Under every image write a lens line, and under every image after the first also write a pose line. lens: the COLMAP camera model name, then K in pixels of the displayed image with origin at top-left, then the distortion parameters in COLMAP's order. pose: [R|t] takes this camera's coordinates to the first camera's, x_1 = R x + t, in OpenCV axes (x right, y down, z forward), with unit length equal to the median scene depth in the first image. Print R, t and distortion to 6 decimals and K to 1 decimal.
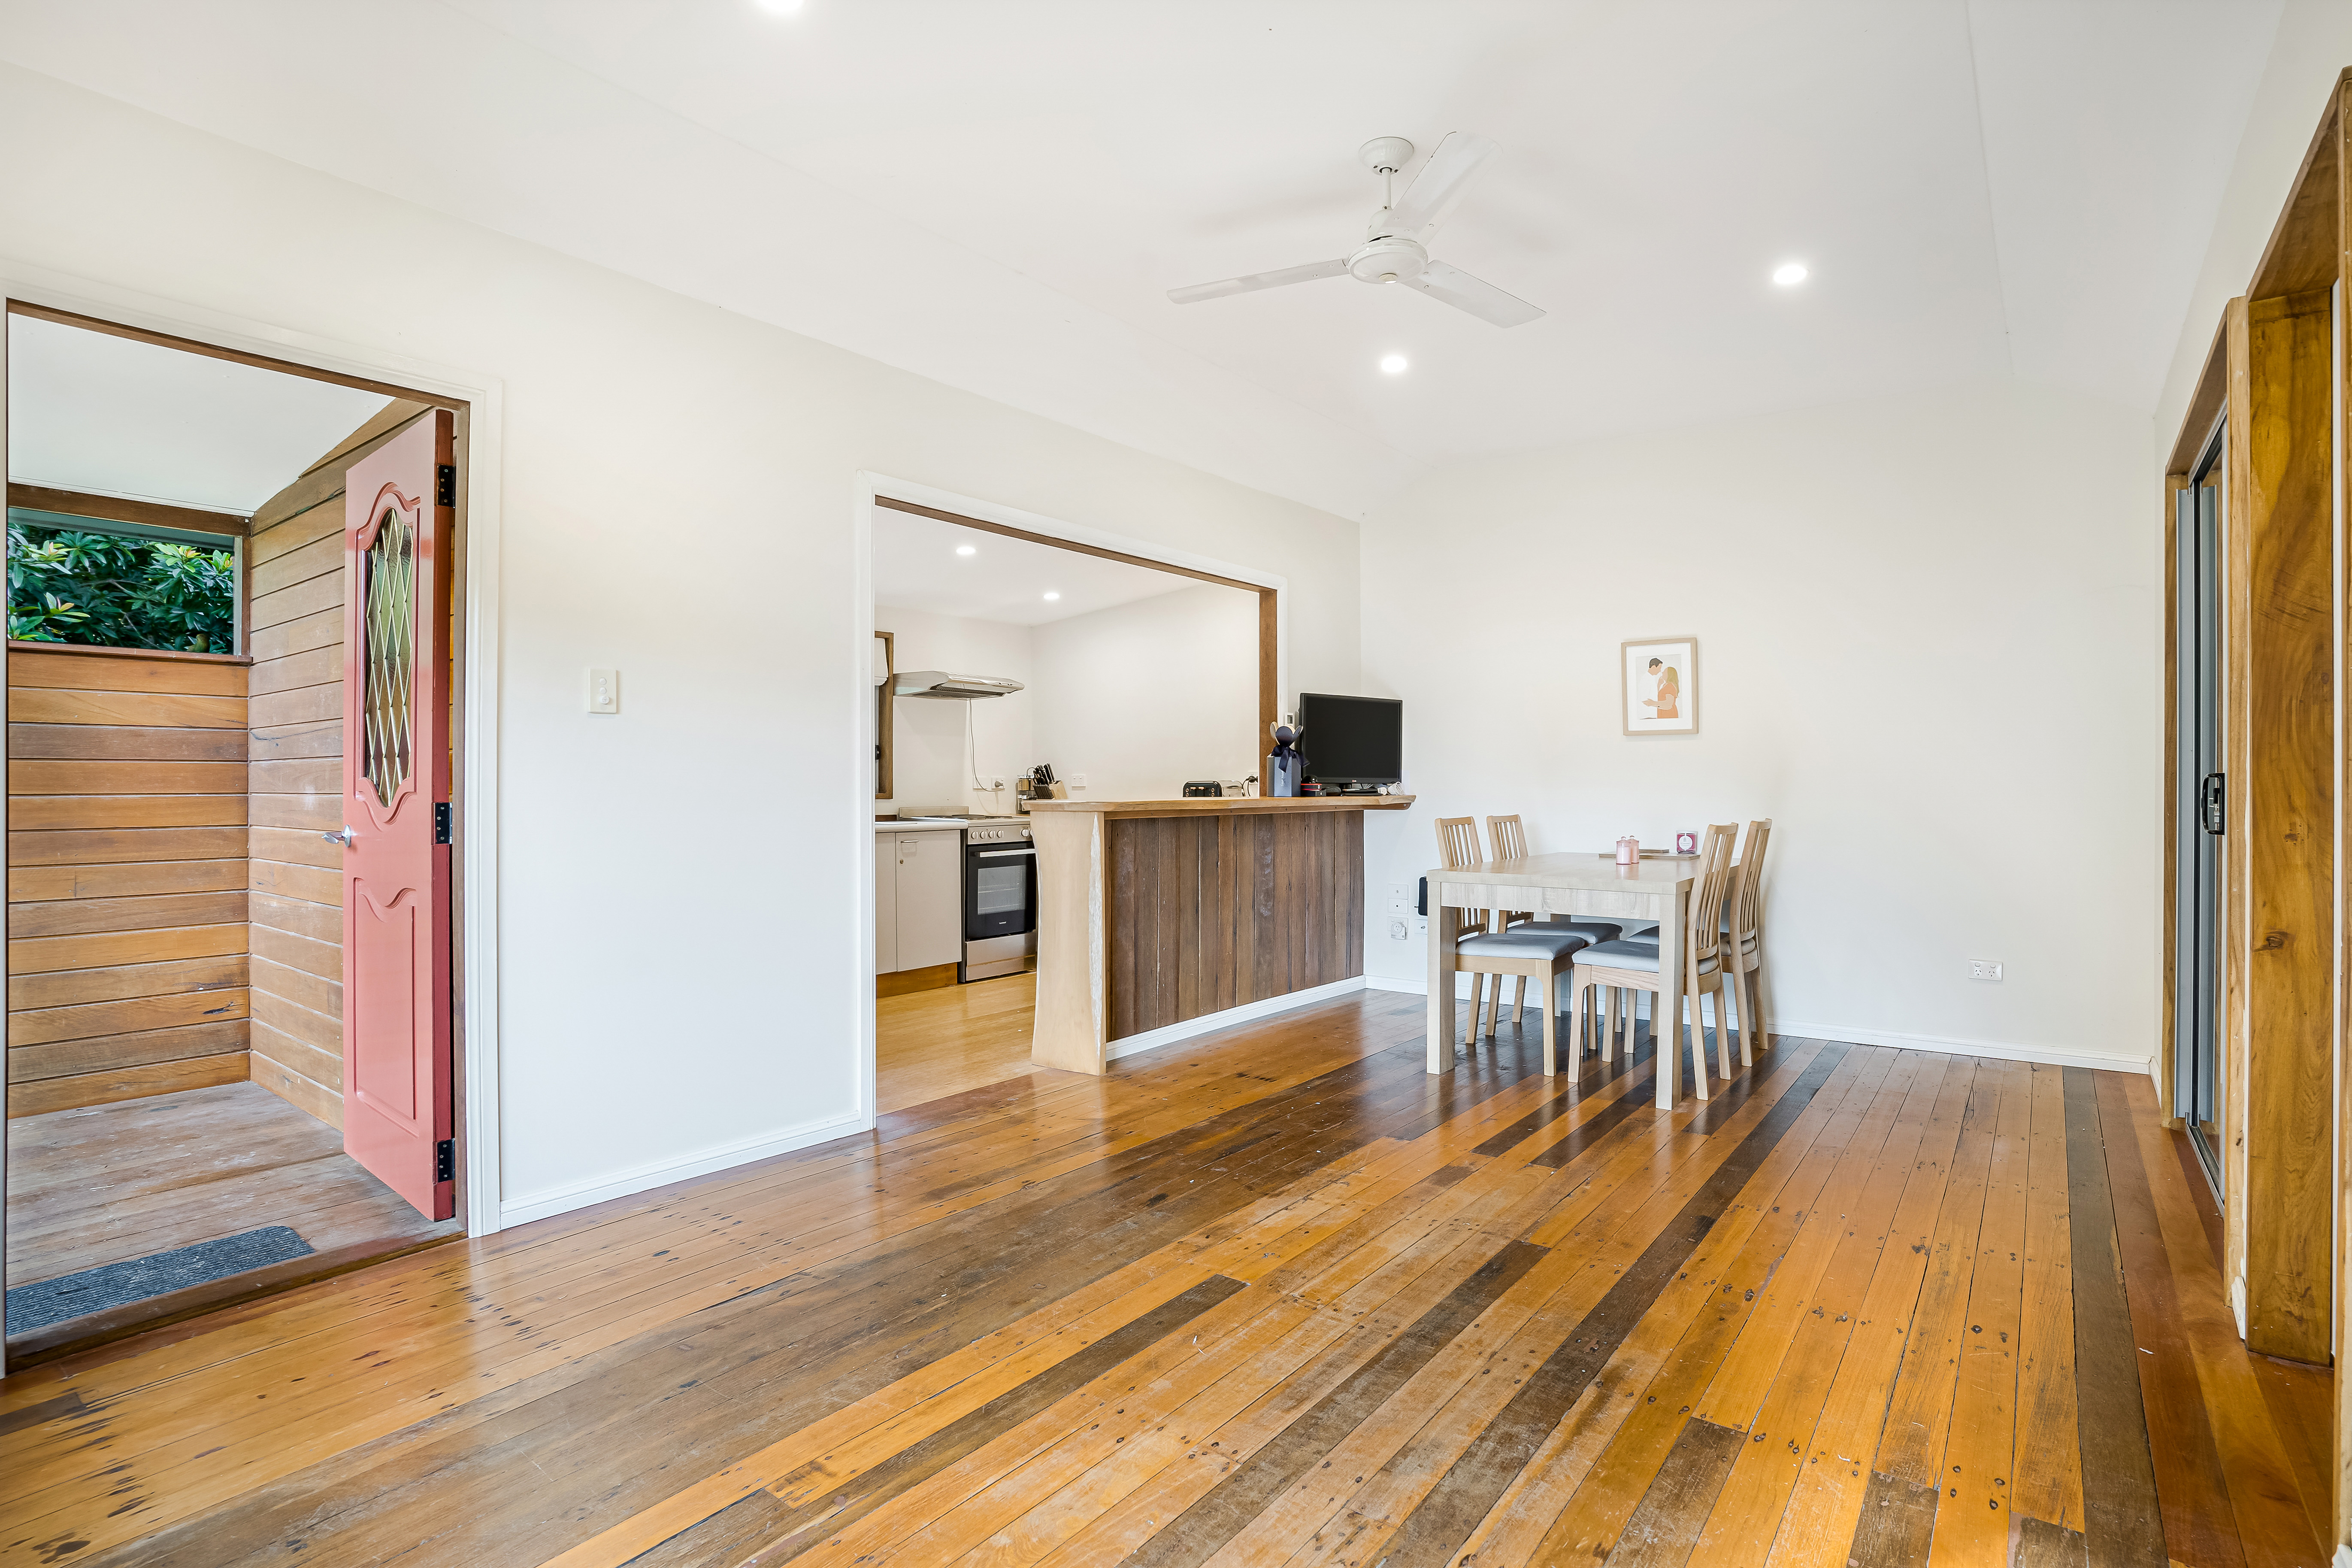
lens RADIAL K [[1152.6, 0, 1178.5], [0, 1152.6, 783.3], [0, 0, 1]] dist [-0.044357, 0.000819]
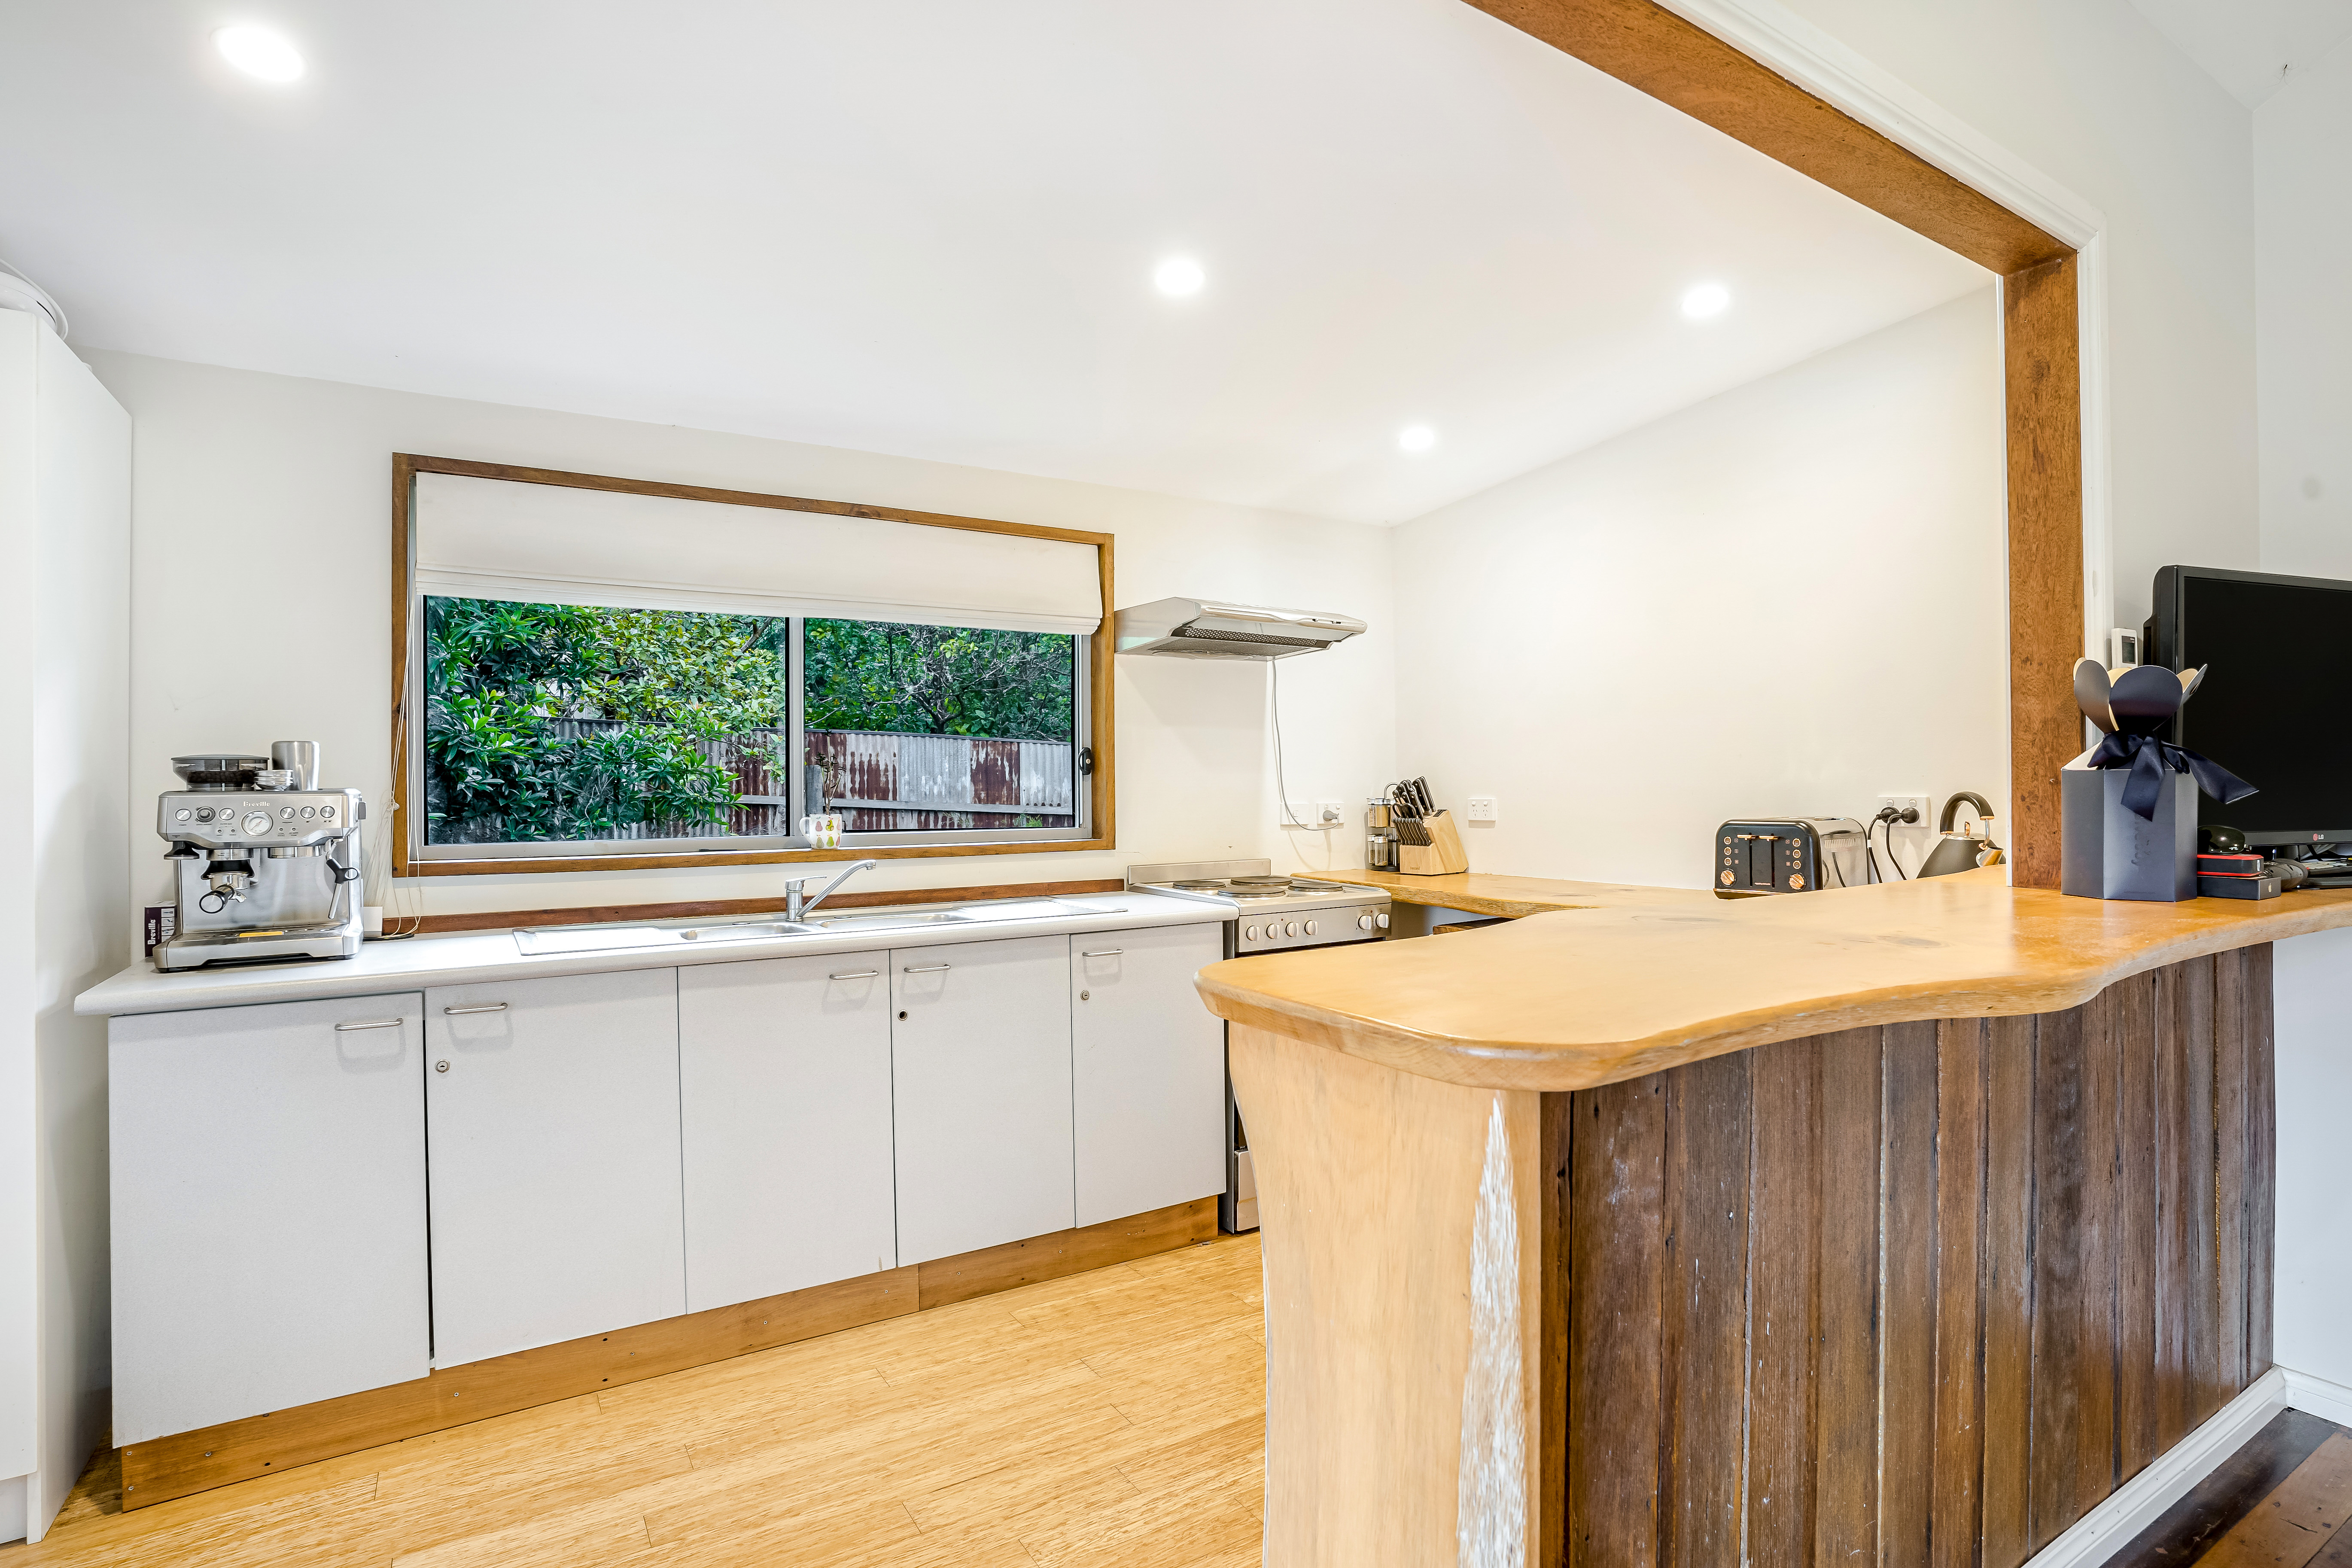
lens RADIAL K [[1152.7, 0, 1167.0], [0, 1152.7, 774.6], [0, 0, 1]] dist [-0.044357, 0.000819]
pose [[0.930954, -0.007739, -0.365053, -0.033885], [0.006012, 0.999965, -0.005866, -0.017343], [0.365086, 0.003266, 0.930968, 0.521190]]
